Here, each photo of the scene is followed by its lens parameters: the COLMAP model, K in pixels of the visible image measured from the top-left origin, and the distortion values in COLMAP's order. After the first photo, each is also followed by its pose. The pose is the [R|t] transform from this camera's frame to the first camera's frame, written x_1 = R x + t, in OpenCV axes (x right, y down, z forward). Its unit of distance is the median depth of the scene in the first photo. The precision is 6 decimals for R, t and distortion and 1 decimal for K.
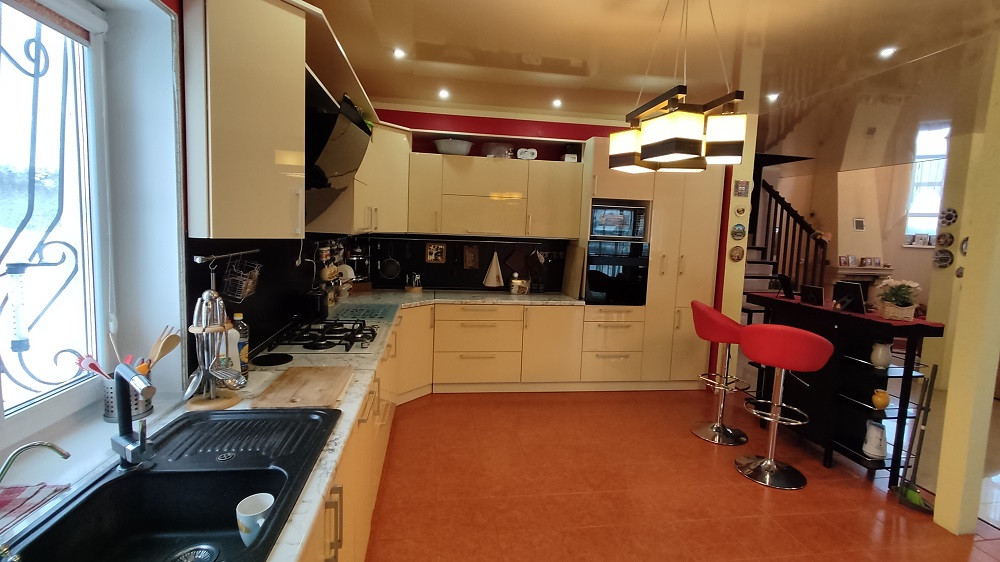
lens RADIAL K [[464.6, 0, 502.2], [0, 464.6, 271.8], [0, 0, 1]] dist [0.003127, 0.000372]
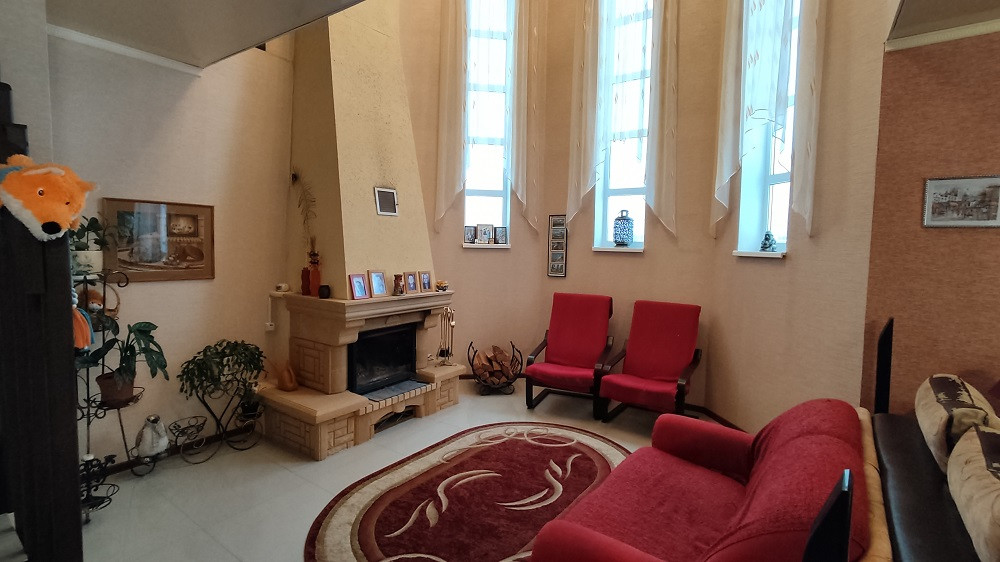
lens RADIAL K [[464.6, 0, 502.2], [0, 464.6, 271.8], [0, 0, 1]] dist [0.003127, 0.000372]
pose [[0.693629, -0.067317, 0.717180, 0.513691], [0.073272, 0.997053, 0.022721, -0.035104], [-0.716597, 0.036789, 0.696517, 0.605348]]
